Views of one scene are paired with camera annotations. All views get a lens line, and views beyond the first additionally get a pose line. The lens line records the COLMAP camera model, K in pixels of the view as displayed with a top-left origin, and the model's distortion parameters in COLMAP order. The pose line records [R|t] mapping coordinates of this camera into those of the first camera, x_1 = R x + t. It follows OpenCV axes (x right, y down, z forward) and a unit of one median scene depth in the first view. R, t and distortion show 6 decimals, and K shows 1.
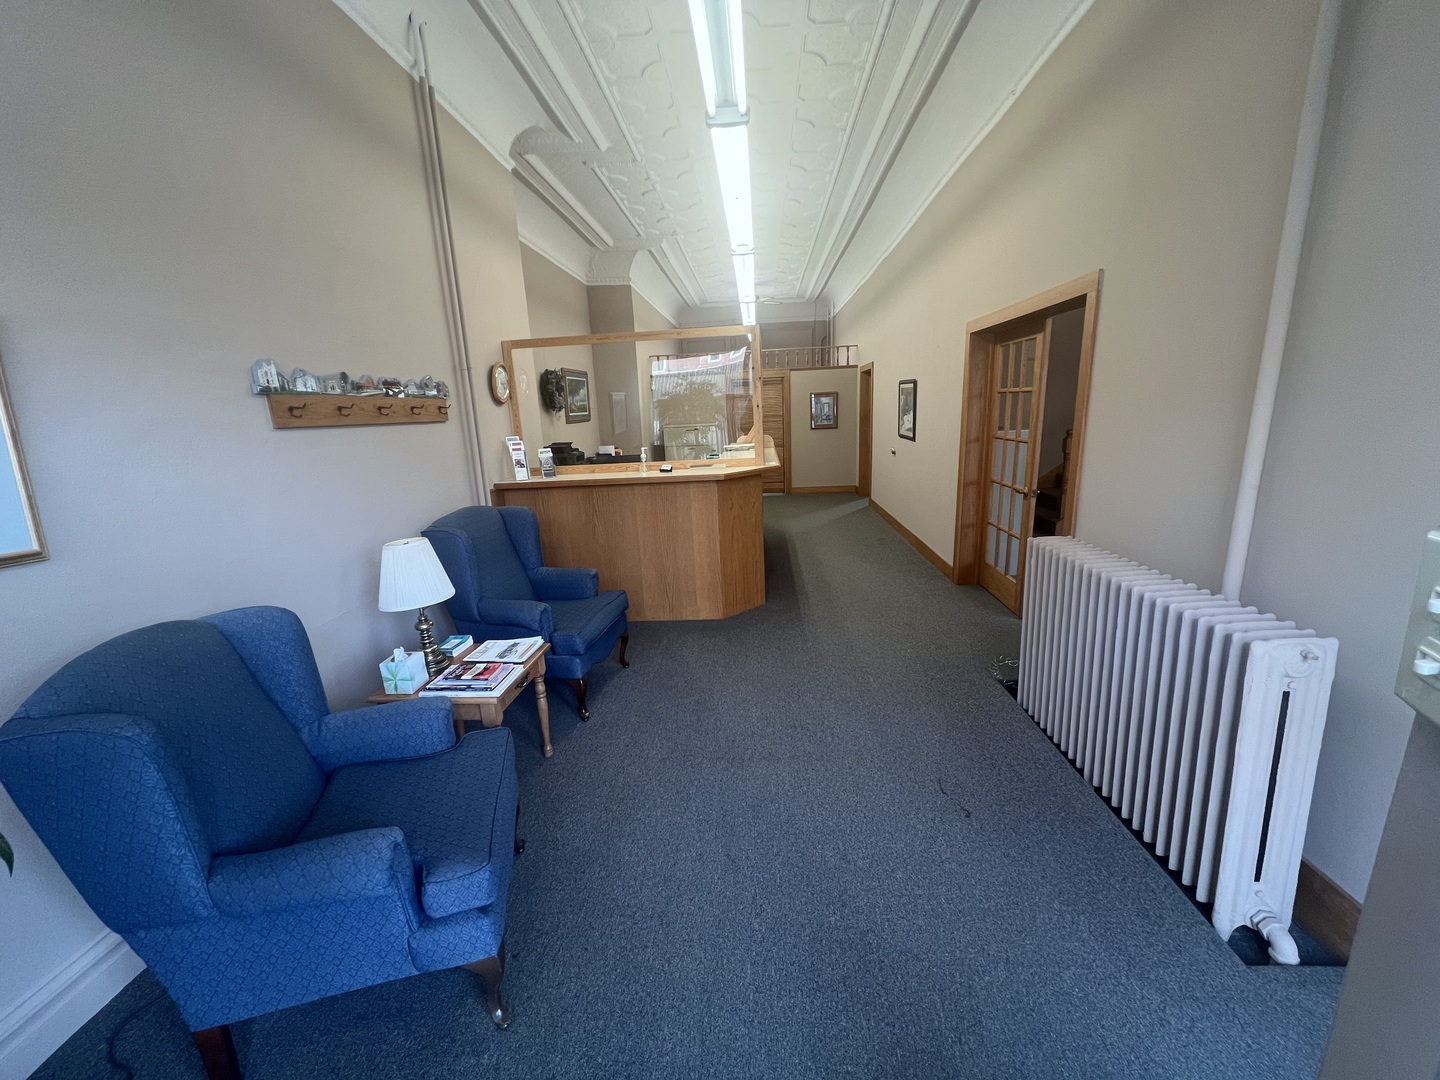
lens RADIAL K [[578.5, 0, 721.8], [0, 578.5, 533.4], [0, 0, 1]] dist [-0.000169, 0.000004]
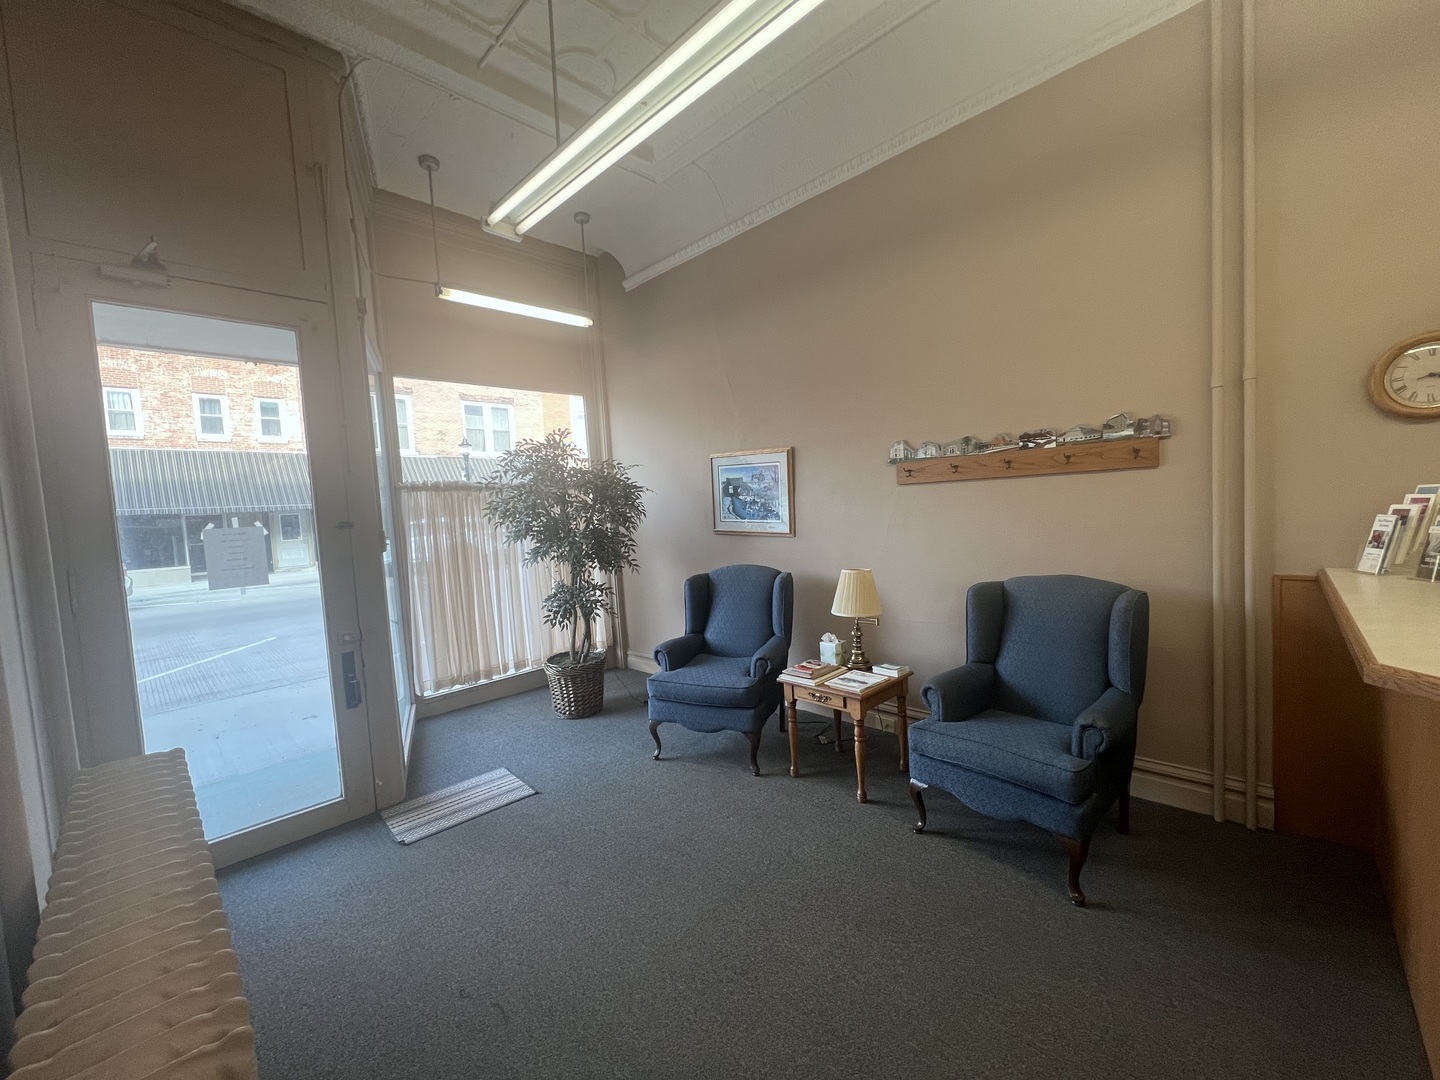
lens RADIAL K [[578.5, 0, 720.2], [0, 578.5, 540.3], [0, 0, 1]] dist [-0.000169, 0.000004]
pose [[-0.643606, 0.131354, -0.754001, 0.618658], [-0.073522, 0.969995, 0.231740, -0.309504], [0.761817, 0.204585, -0.614638, 1.391575]]
